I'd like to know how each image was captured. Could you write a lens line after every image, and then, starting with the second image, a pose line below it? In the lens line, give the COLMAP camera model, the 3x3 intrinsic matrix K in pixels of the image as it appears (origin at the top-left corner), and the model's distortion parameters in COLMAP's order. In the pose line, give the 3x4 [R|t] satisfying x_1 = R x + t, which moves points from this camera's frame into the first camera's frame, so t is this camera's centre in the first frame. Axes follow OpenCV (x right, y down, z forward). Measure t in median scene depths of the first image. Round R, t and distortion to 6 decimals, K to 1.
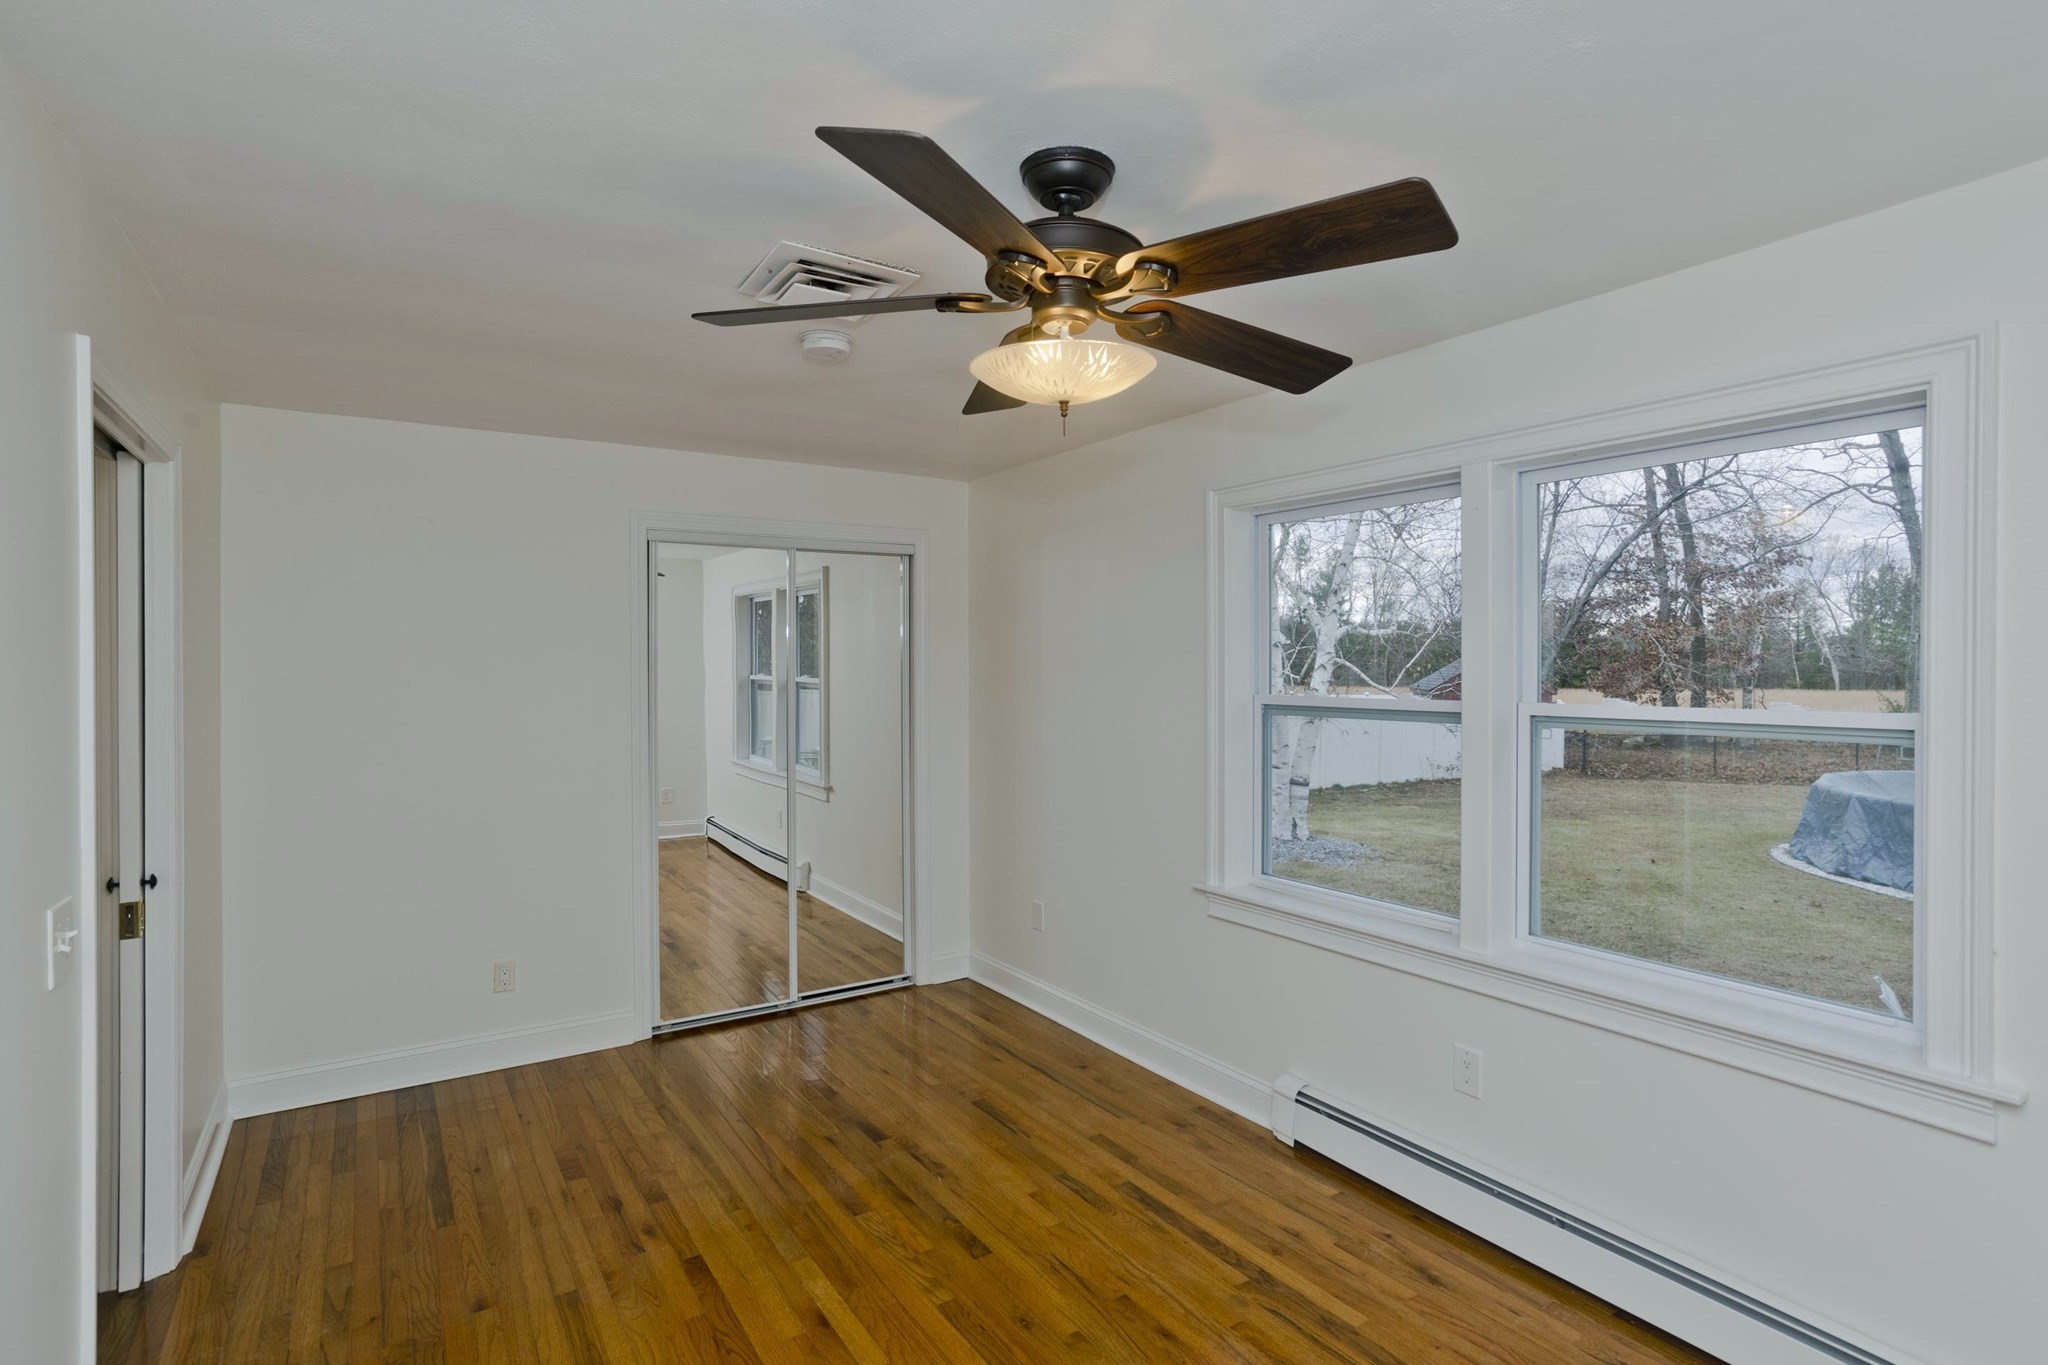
lens RADIAL K [[997.6, 0, 1026.2], [0, 997.6, 668.6], [0, 0, 1]] dist [-0.053874, 0.028199]
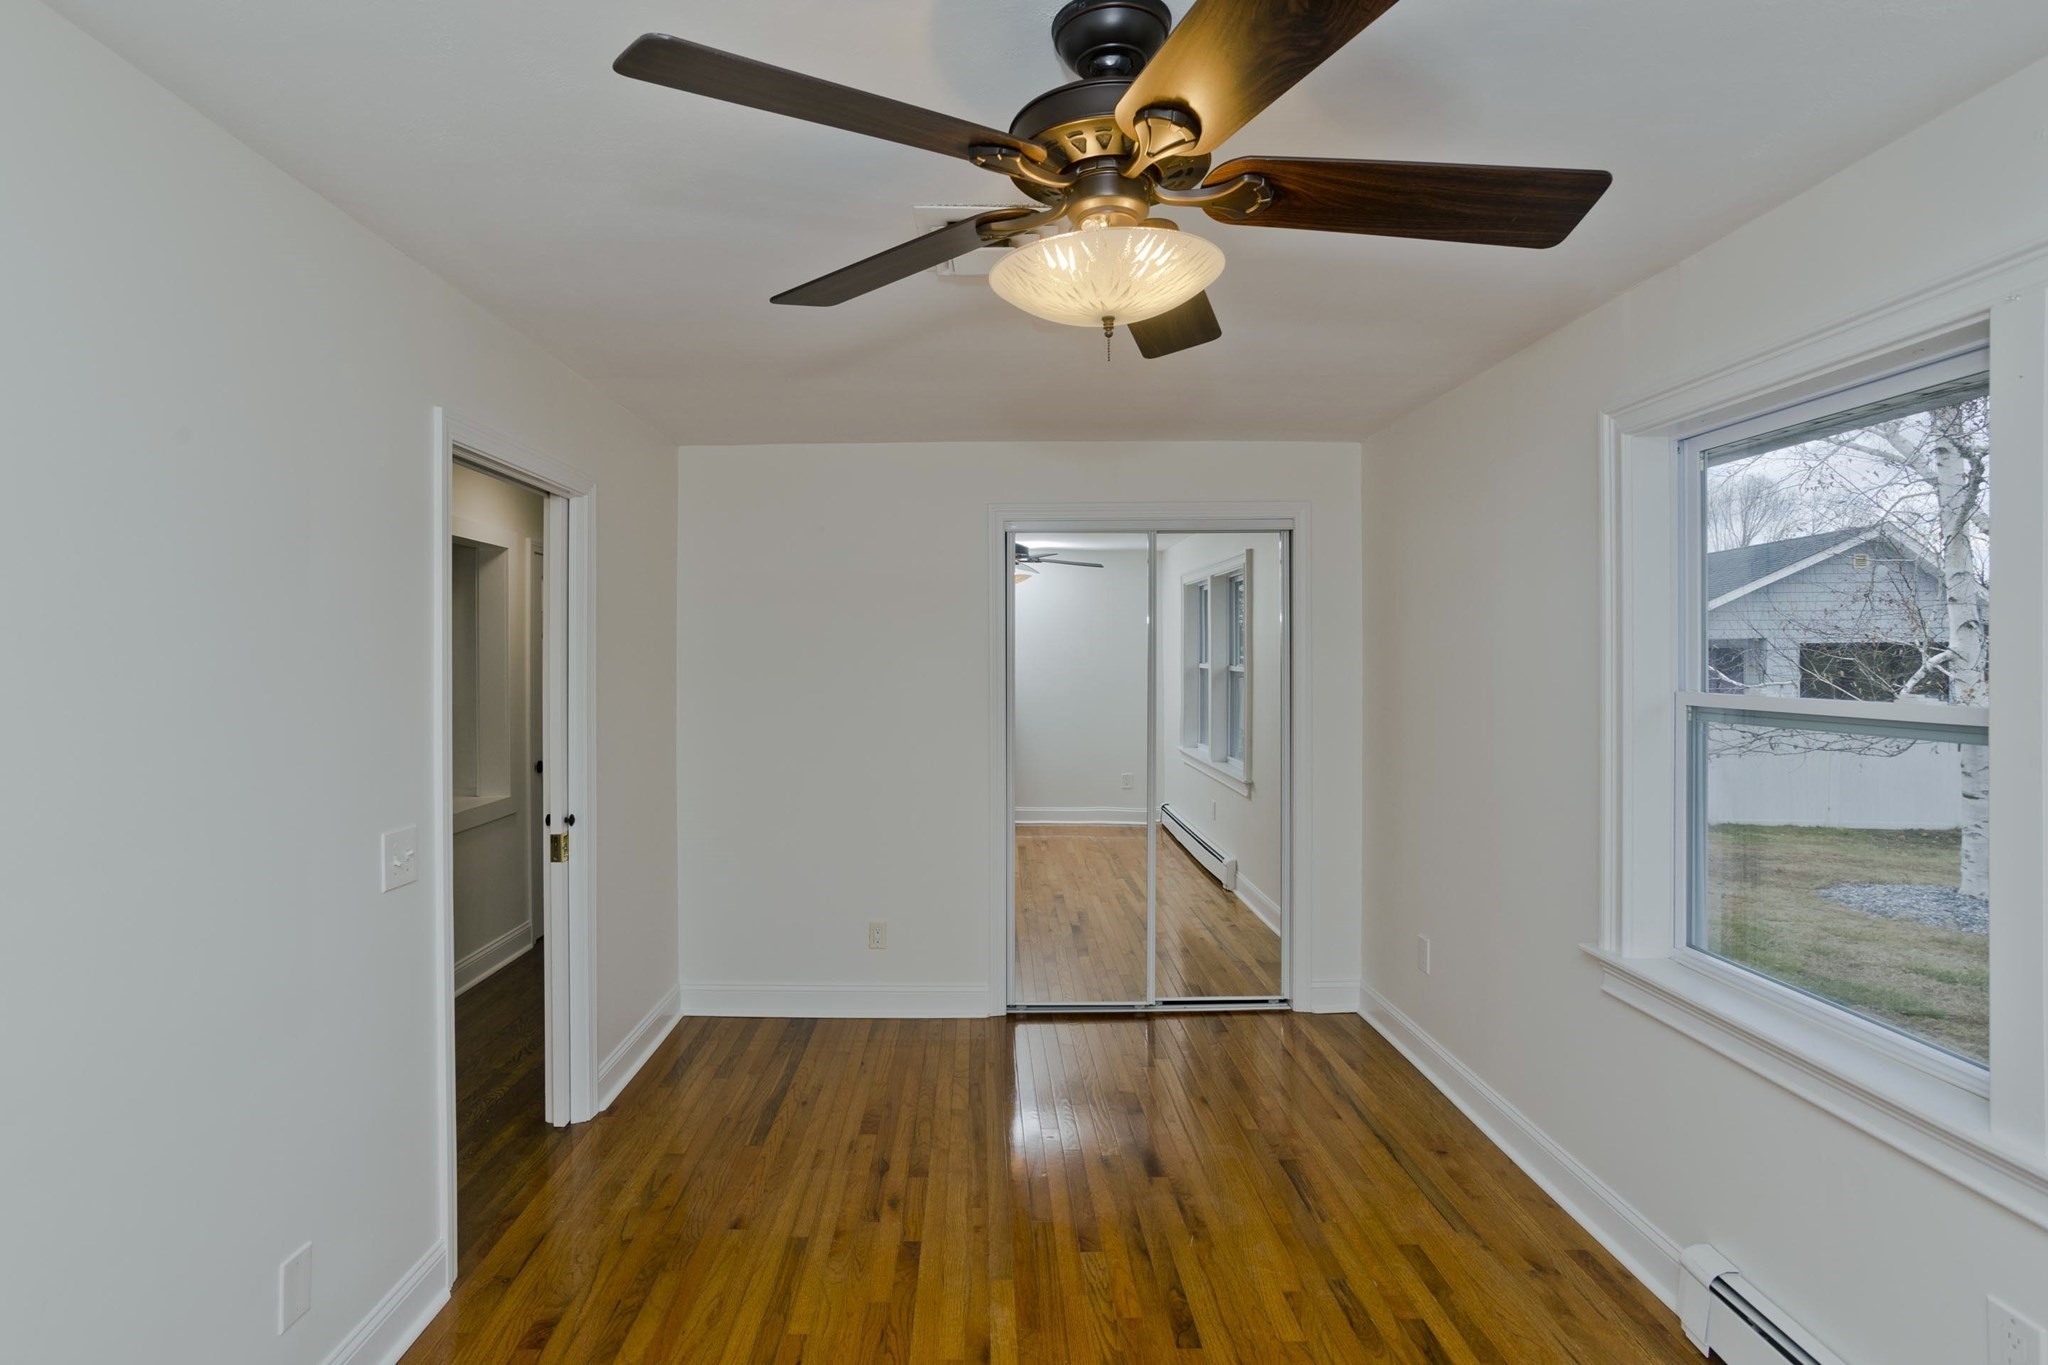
lens RADIAL K [[991.7, 0, 975.7], [0, 991.7, 653.8], [0, 0, 1]] dist [-0.054199, 0.024143]
pose [[0.833069, -0.002477, -0.553164, 0.226262], [0.000043, 0.999990, -0.004414, 0.002073], [0.553169, 0.003654, 0.833061, 0.168318]]
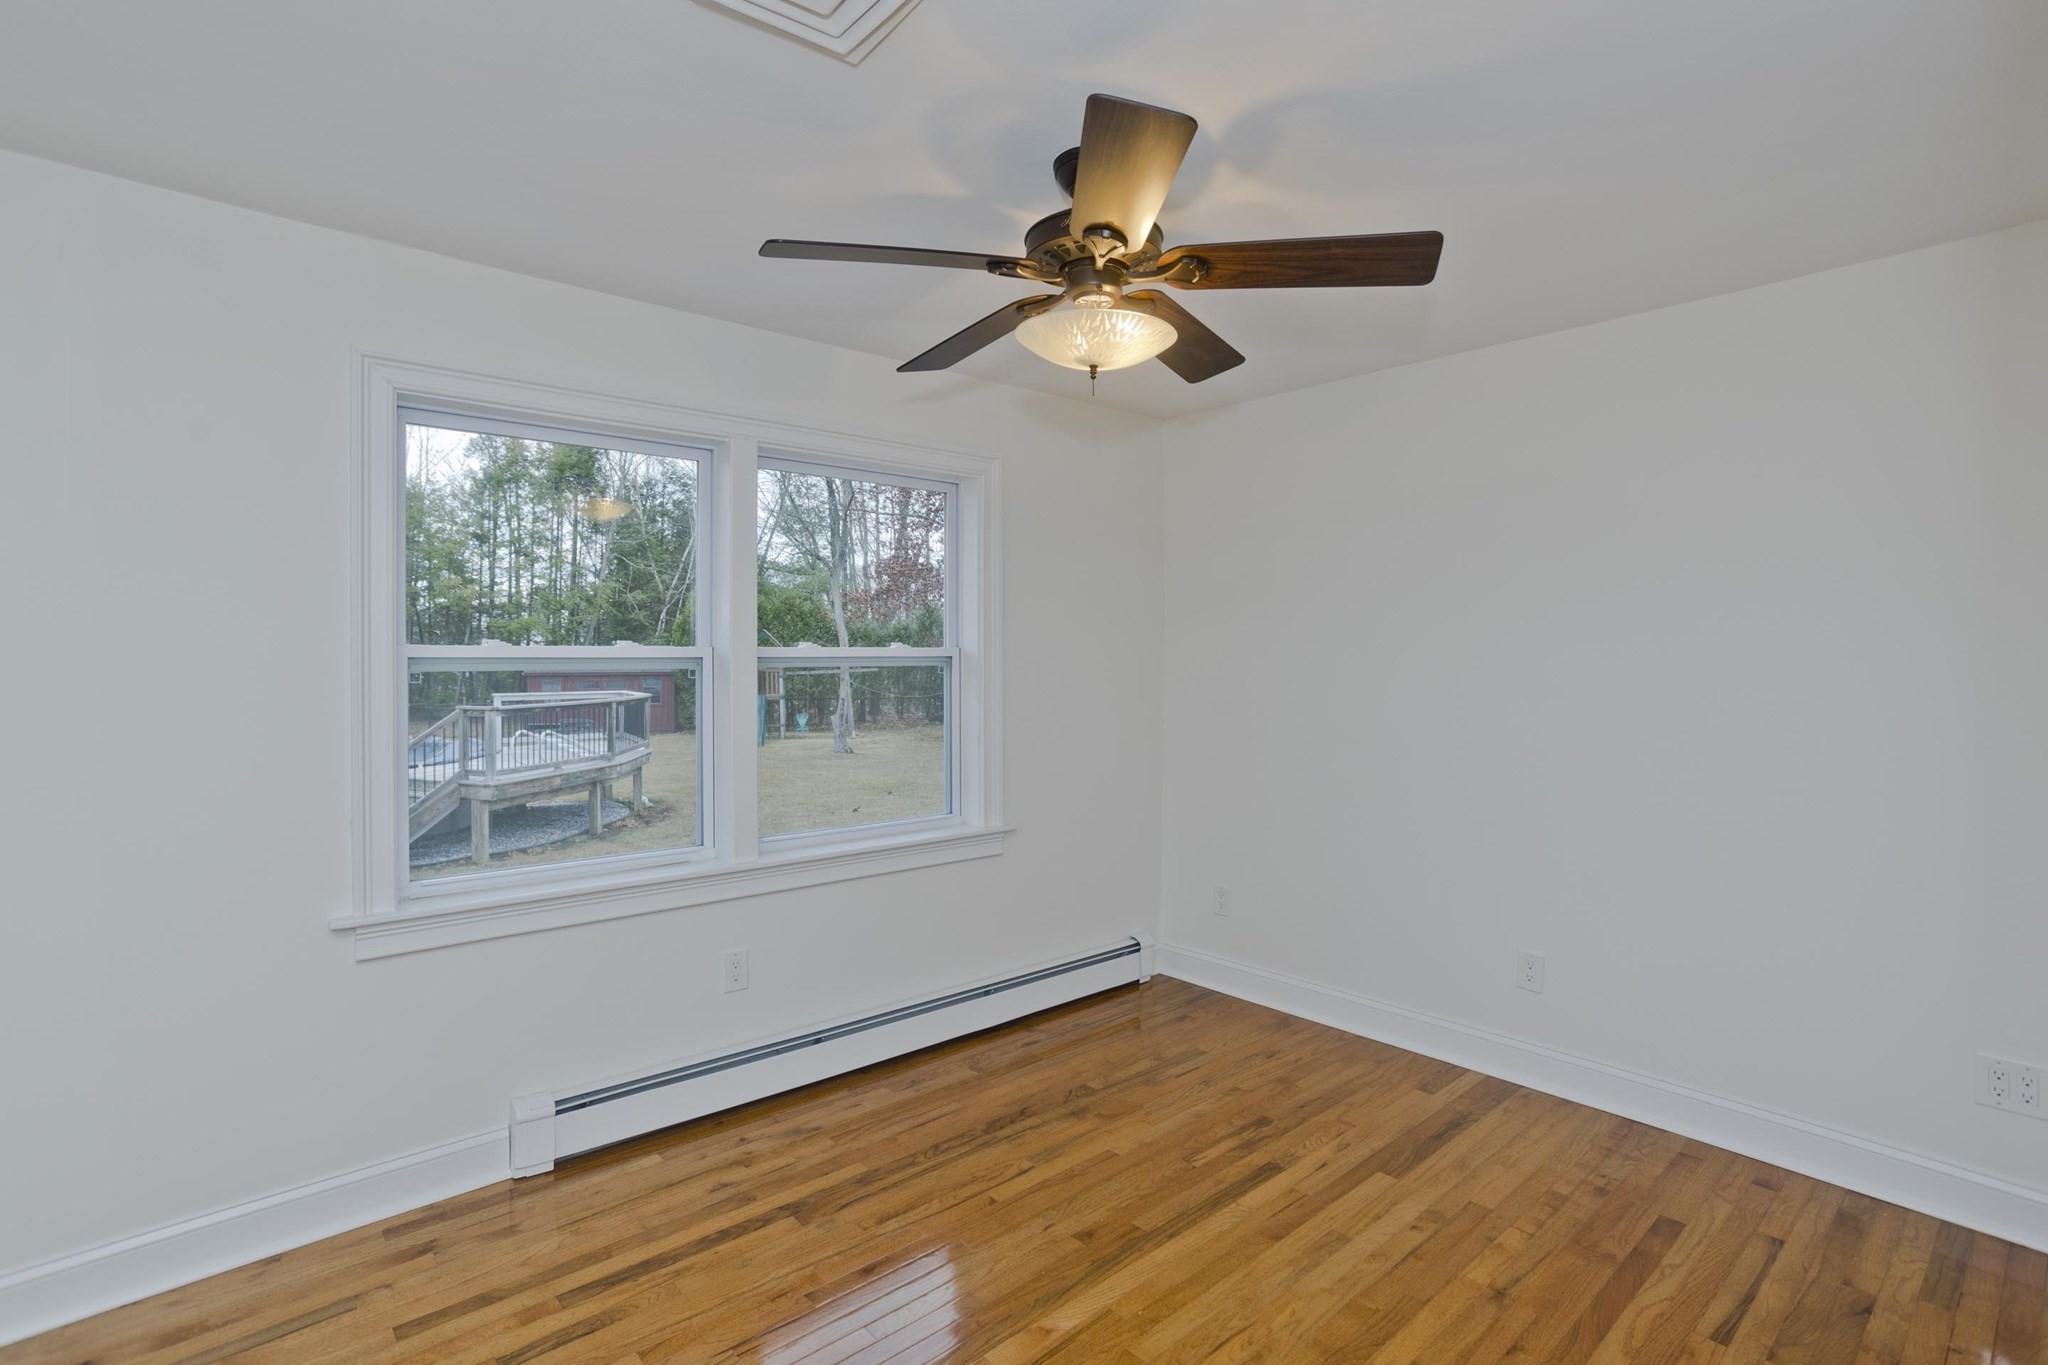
lens RADIAL K [[997.6, 0, 1026.2], [0, 997.6, 668.6], [0, 0, 1]] dist [-0.053874, 0.028199]
pose [[-0.137008, -0.015310, 0.990452, -0.643083], [0.002373, 0.999873, 0.015783, 0.038399], [-0.990567, 0.004512, -0.136954, 0.728729]]
